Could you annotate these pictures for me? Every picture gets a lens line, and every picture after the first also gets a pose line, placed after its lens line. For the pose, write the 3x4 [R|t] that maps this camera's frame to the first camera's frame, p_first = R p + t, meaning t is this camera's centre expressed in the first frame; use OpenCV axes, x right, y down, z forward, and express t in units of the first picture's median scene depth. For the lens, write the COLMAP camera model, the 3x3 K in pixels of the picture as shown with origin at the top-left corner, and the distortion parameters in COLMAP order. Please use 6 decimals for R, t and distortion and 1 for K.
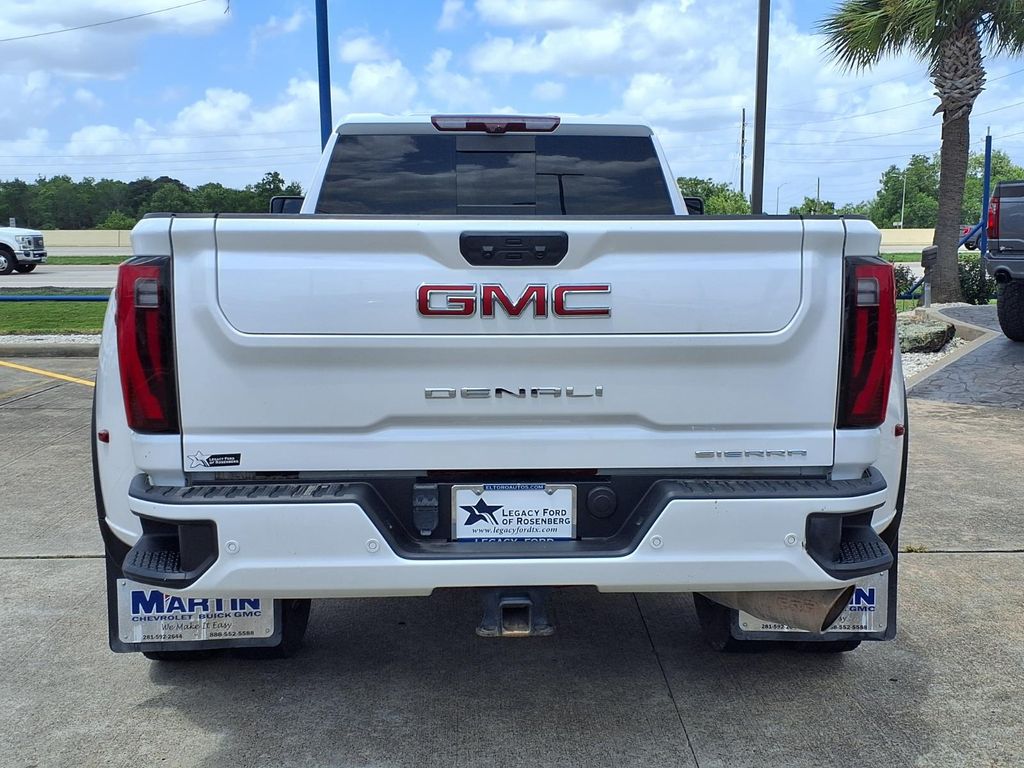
lens RADIAL K [[1272.2, 0, 501.1], [0, 1272.2, 362.3], [0, 0, 1]] dist [0.049193, 0.000000]
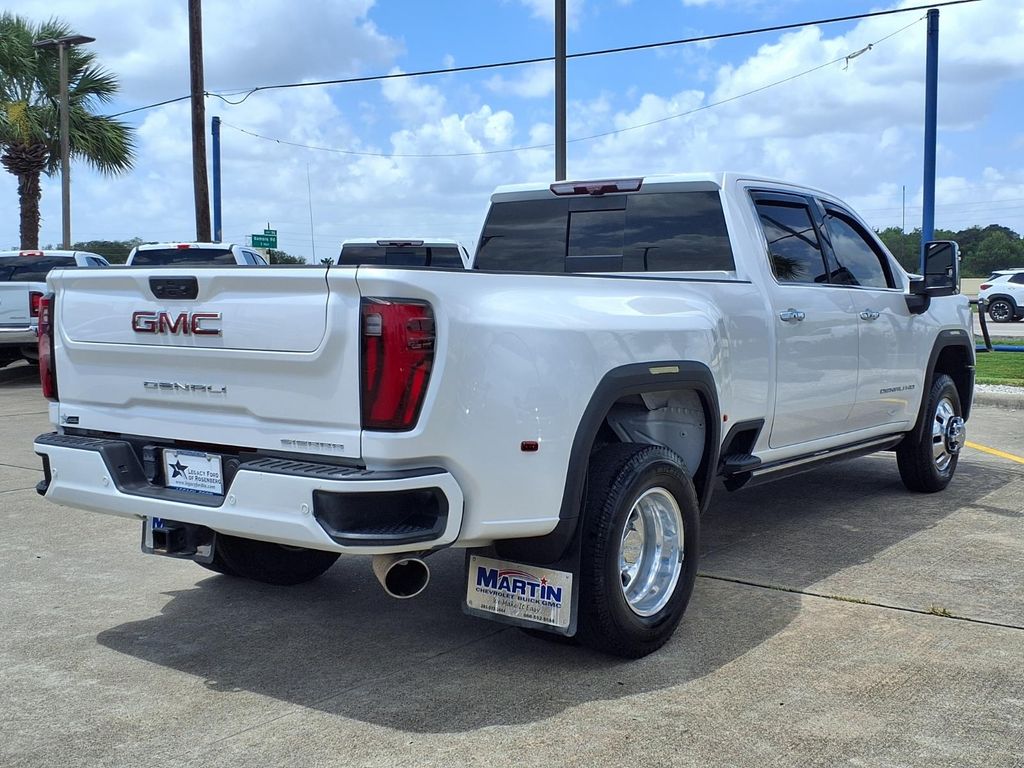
lens RADIAL K [[1272.2, 0, 508.2], [0, 1272.2, 351.1], [0, 0, 1]] dist [0.049193, 0.000000]
pose [[0.781663, 0.036545, -0.622629, 0.971859], [-0.065826, 0.997540, -0.024089, -0.005188], [0.620217, 0.059814, 0.782146, 0.068697]]
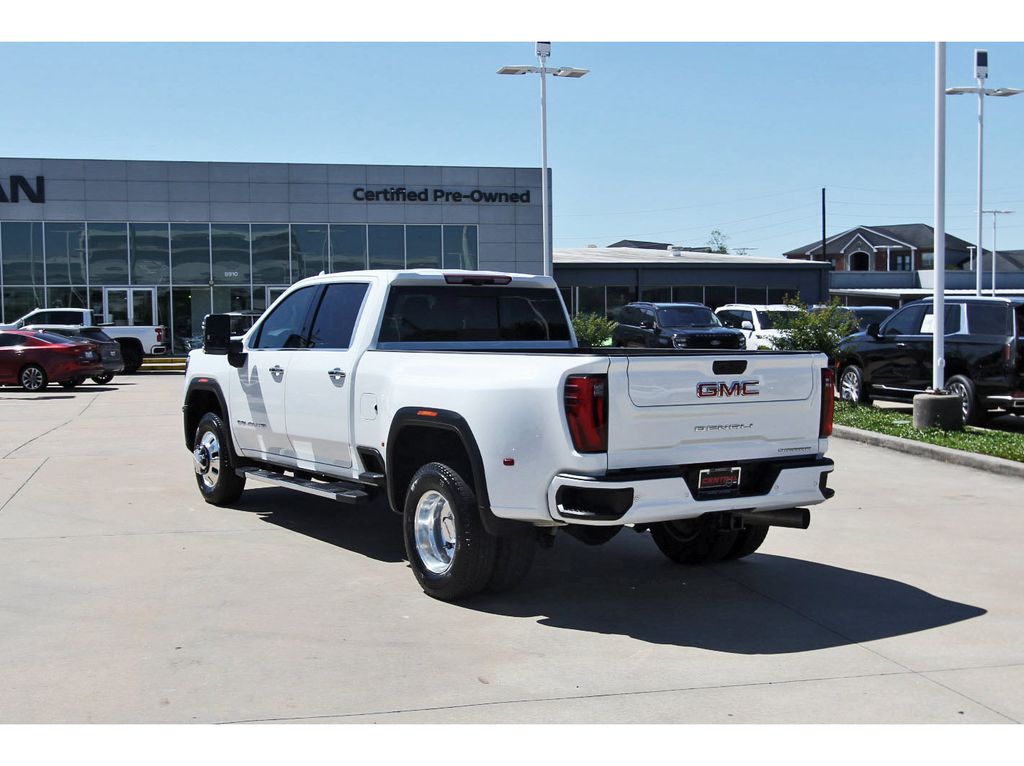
lens RADIAL K [[1272.2, 0, 511.3], [0, 1272.2, 378.2], [0, 0, 1]] dist [0.049193, 0.000000]
pose [[0.843854, -0.017250, 0.536295, -1.267784], [0.046334, 0.998092, -0.040801, 0.008162], [-0.534568, 0.059279, 0.843044, -0.621666]]
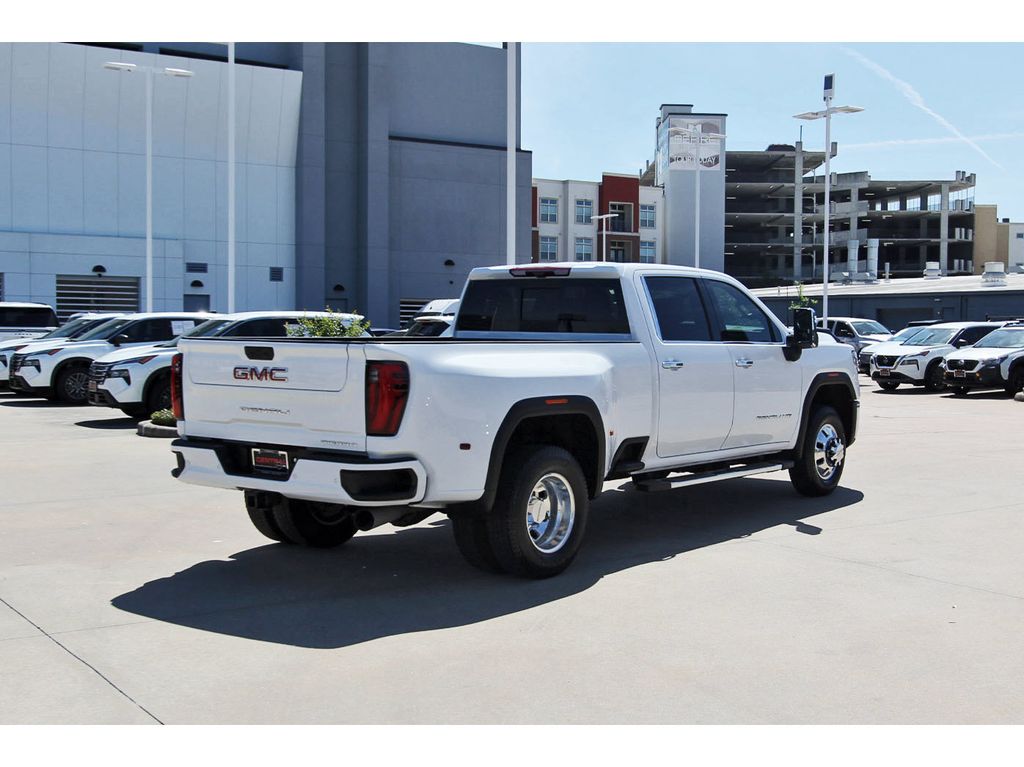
lens RADIAL K [[1272.2, 0, 518.6], [0, 1272.2, 387.1], [0, 0, 1]] dist [0.049193, 0.000000]
pose [[0.767694, 0.041638, -0.639463, 1.570117], [-0.070708, 0.997298, -0.019949, -0.006237], [0.636904, 0.060530, 0.768563, -0.464068]]
